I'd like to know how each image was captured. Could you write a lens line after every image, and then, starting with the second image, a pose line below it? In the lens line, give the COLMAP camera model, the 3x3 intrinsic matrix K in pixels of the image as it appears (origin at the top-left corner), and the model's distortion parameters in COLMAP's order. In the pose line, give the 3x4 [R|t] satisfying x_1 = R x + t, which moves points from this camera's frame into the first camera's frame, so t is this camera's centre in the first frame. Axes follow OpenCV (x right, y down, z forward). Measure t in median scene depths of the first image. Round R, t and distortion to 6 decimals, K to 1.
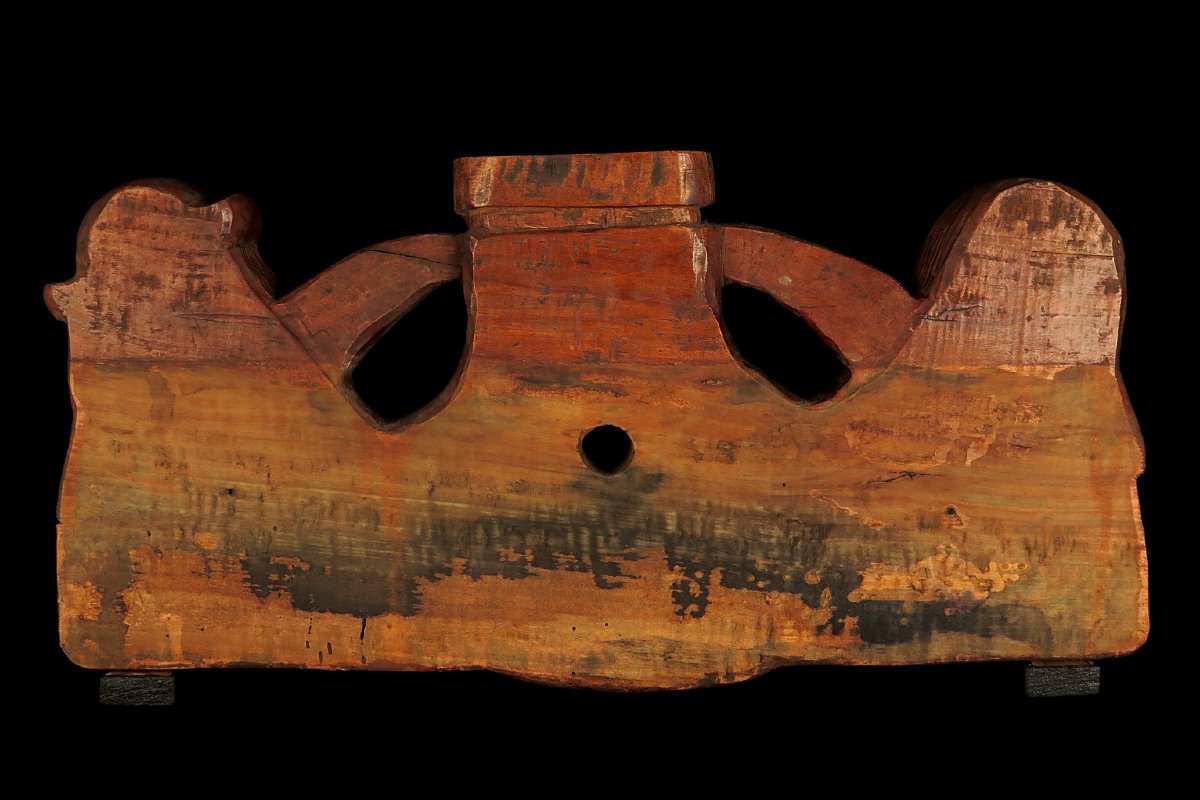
lens RADIAL K [[1523.9, 0, 603.9], [0, 1523.9, 397.5], [0, 0, 1]] dist [-0.047310, 0.000000]
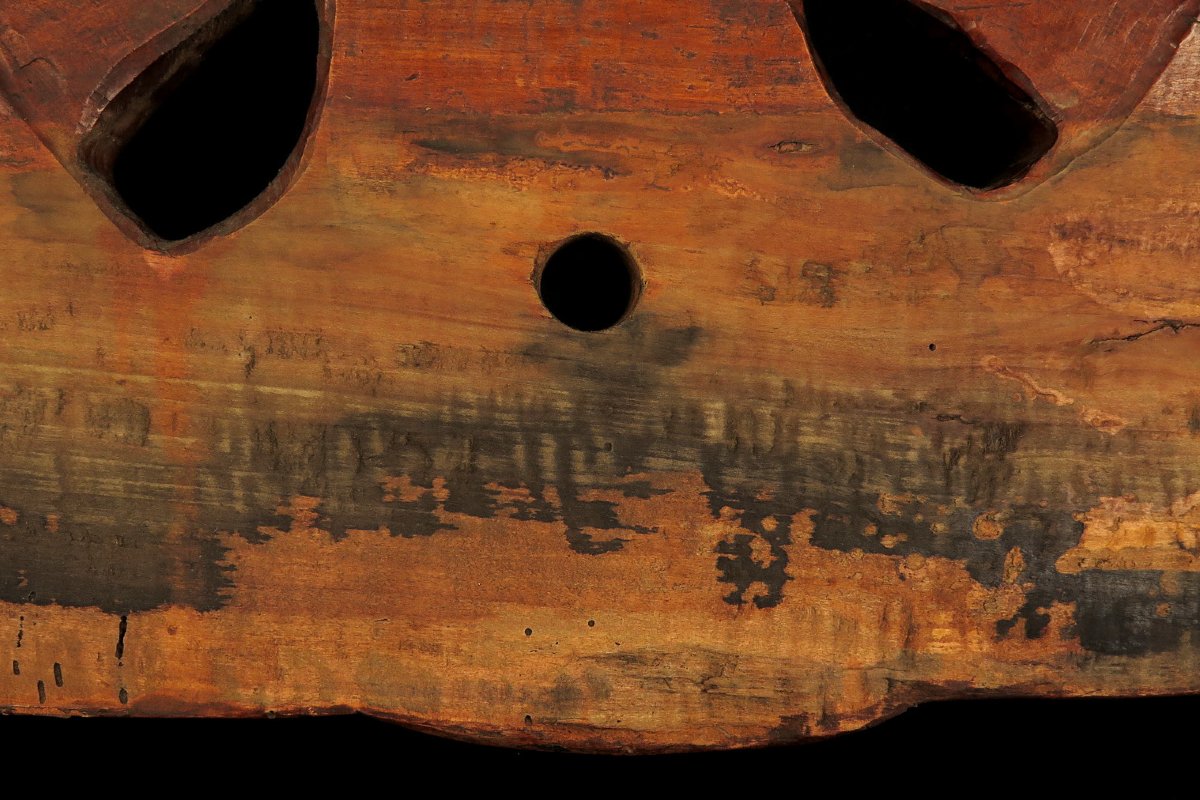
lens RADIAL K [[1523.9, 0, 596.7], [0, 1523.9, 401.9], [0, 0, 1]] dist [-0.047310, 0.000000]
pose [[0.999885, -0.007819, 0.012980, -0.002518], [0.008282, 0.999319, -0.035971, 0.093146], [-0.012690, 0.036075, 0.999269, 0.483416]]
